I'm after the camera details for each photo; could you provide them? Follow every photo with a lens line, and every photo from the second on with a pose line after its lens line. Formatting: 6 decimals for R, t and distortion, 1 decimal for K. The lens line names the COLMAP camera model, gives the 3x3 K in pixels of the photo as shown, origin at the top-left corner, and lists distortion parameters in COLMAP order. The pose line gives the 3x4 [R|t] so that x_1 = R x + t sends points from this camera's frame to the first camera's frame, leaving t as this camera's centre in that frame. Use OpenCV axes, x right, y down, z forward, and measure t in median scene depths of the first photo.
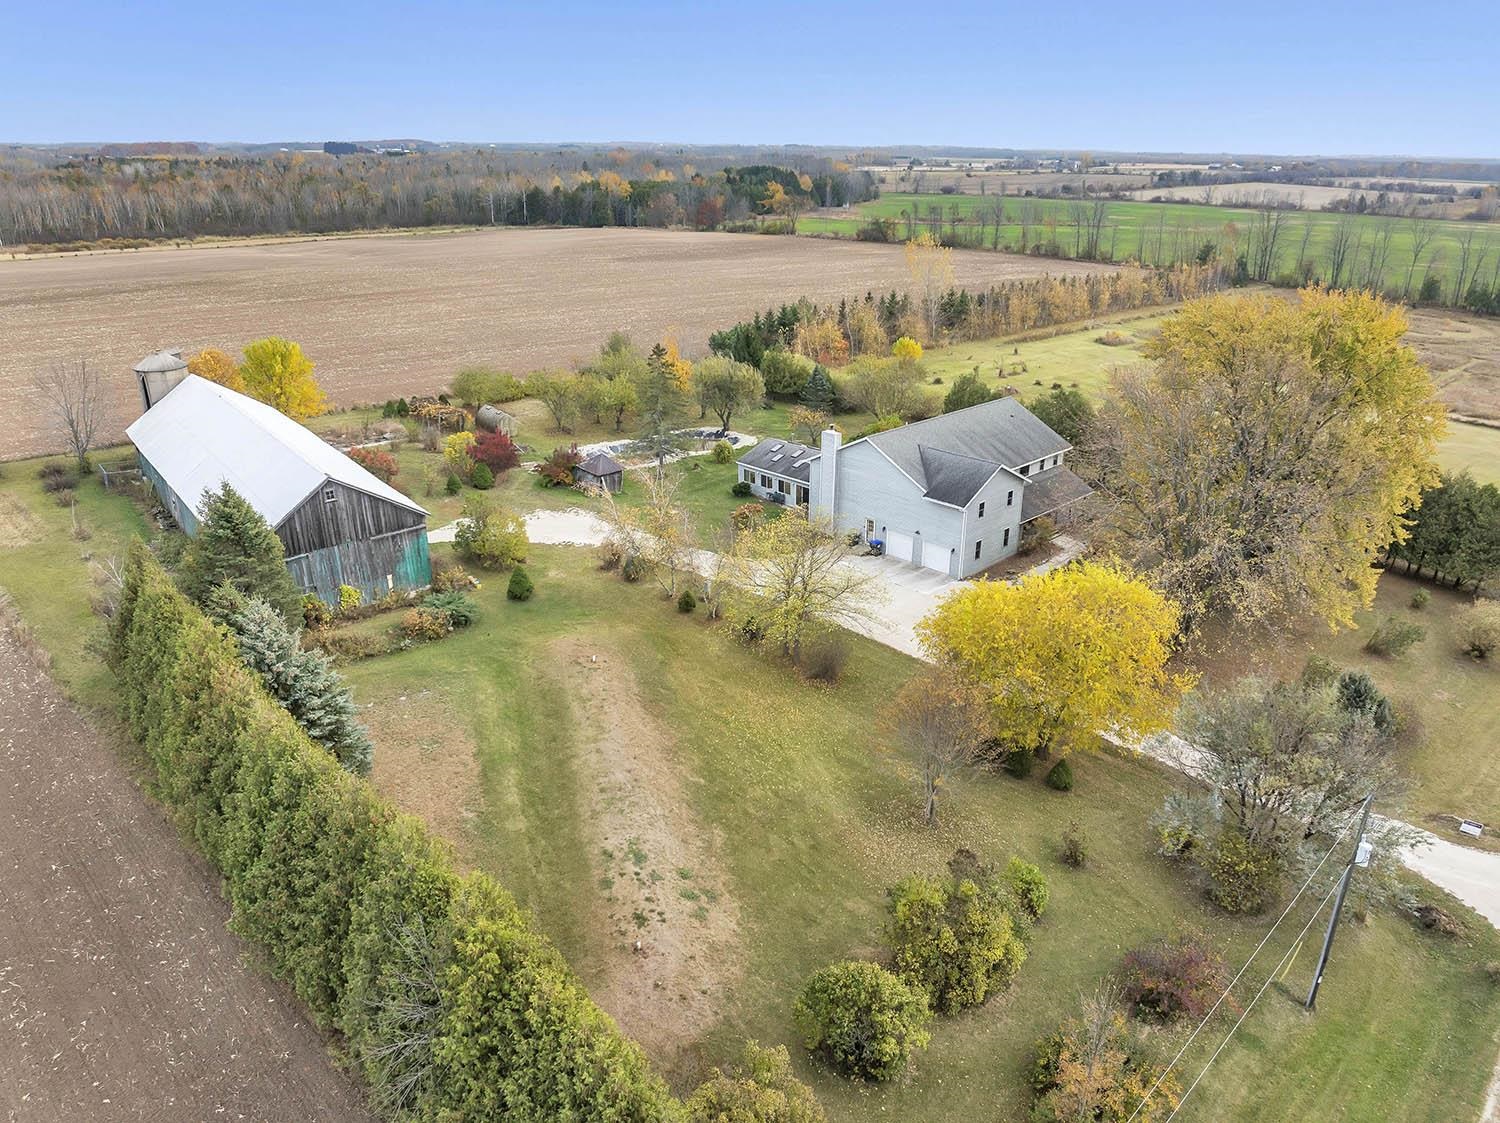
lens RADIAL K [[1030.4, 0, 753.0], [0, 1030.4, 552.3], [0, 0, 1]] dist [-0.029730, -0.016504]
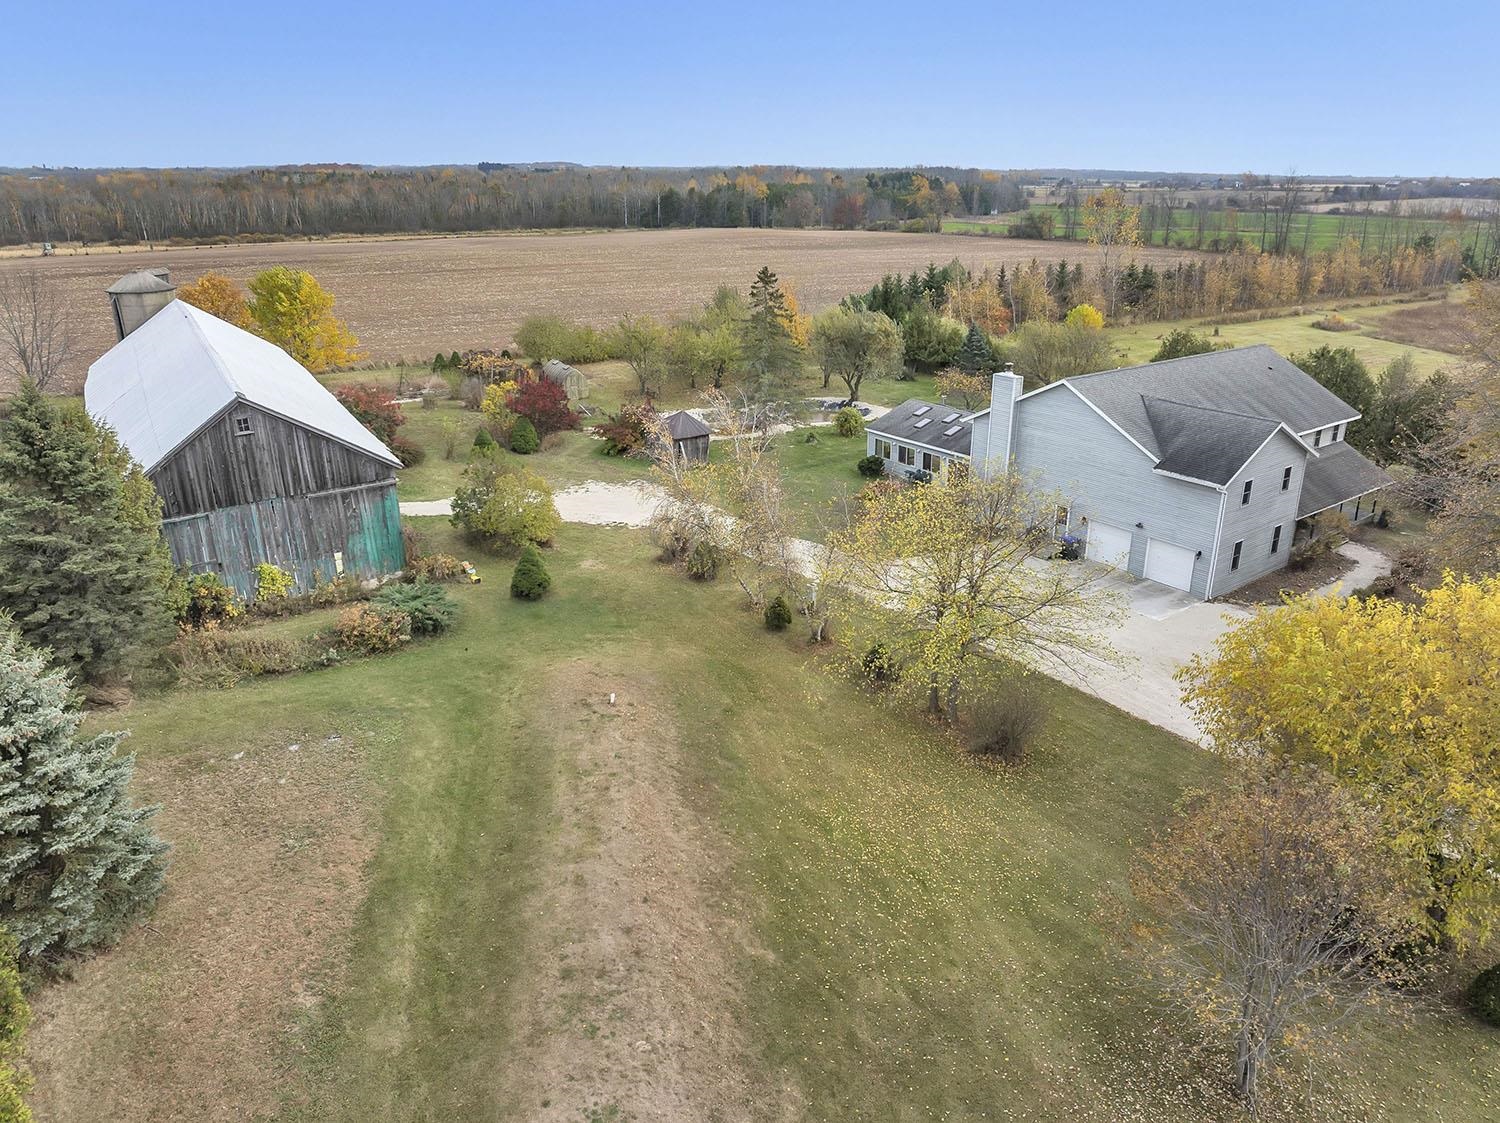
lens RADIAL K [[1030.4, 0, 759.2], [0, 1030.4, 553.3], [0, 0, 1]] dist [-0.029730, -0.016504]
pose [[0.992248, 0.040559, -0.117467, -0.001905], [-0.043032, 0.998901, -0.018590, 0.019682], [0.116584, 0.023500, 0.992903, 0.311989]]
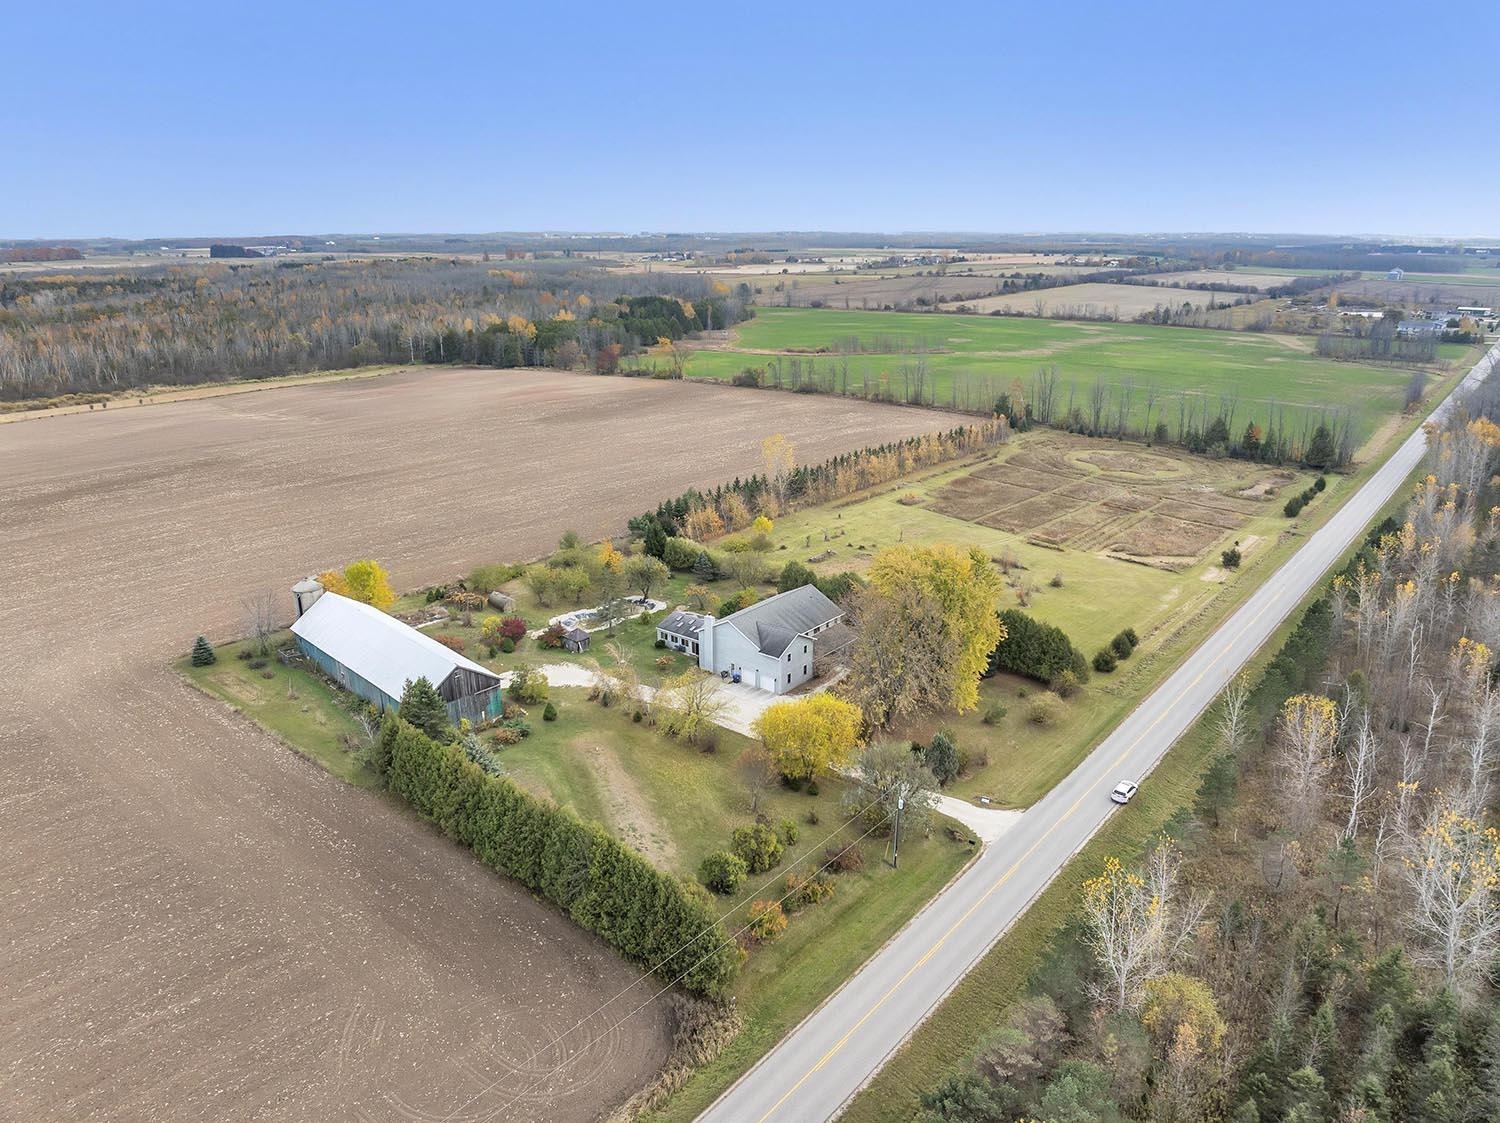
lens RADIAL K [[1030.4, 0, 748.9], [0, 1030.4, 555.9], [0, 0, 1]] dist [-0.029730, -0.016504]
pose [[0.994441, -0.043476, 0.095905, -0.024821], [0.049926, 0.996576, -0.065912, -0.099542], [-0.092711, 0.070334, 0.993206, -0.838337]]
